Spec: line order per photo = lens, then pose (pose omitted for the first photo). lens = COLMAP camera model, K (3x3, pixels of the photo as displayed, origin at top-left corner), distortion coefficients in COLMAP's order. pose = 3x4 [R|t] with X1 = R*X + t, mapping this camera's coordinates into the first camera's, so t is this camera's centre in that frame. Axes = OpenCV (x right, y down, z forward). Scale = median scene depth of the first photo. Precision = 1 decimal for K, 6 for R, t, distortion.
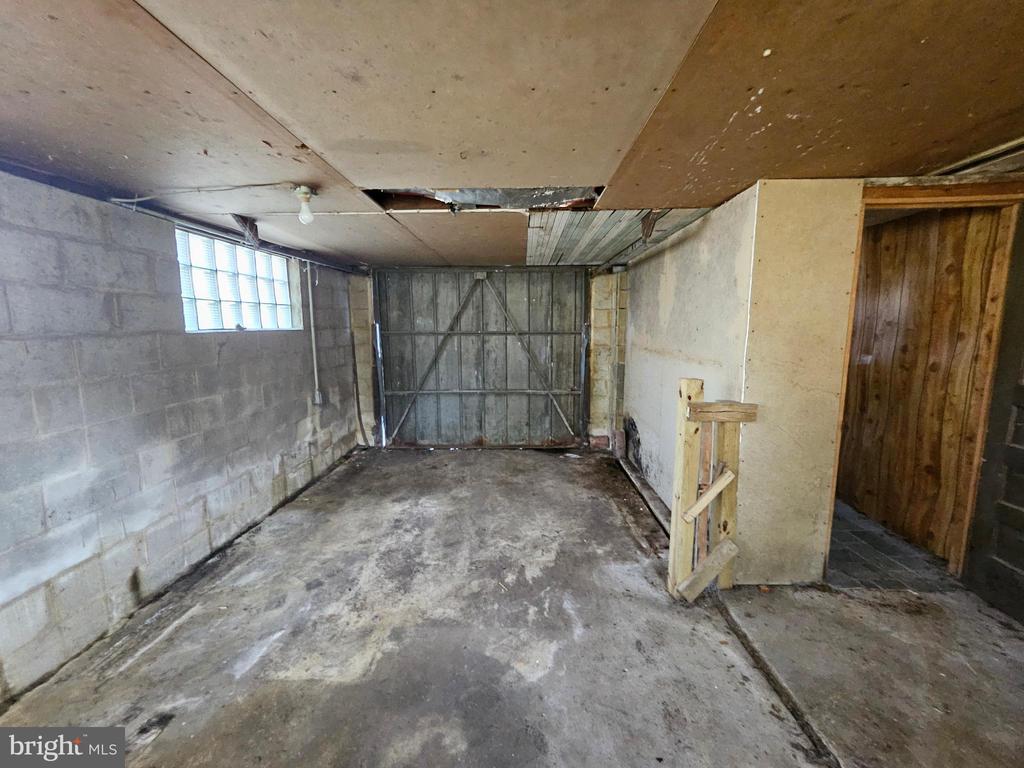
lens RADIAL K [[408.1, 0, 523.1], [0, 408.1, 377.8], [0, 0, 1]] dist [0.003450, -0.002931]
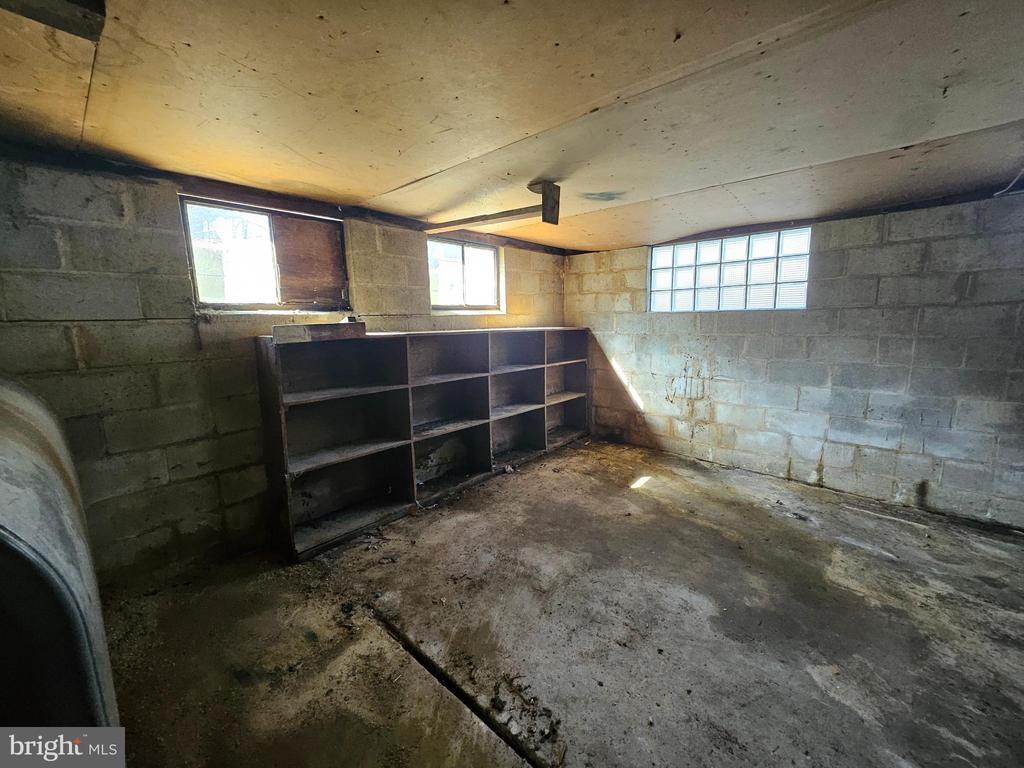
lens RADIAL K [[408.1, 0, 517.9], [0, 408.1, 380.6], [0, 0, 1]] dist [0.003450, -0.002931]
pose [[-0.666596, 0.131868, -0.733662, 0.952606], [-0.067966, 0.969376, 0.235988, -0.083911], [0.742314, 0.207173, -0.637220, 0.840401]]
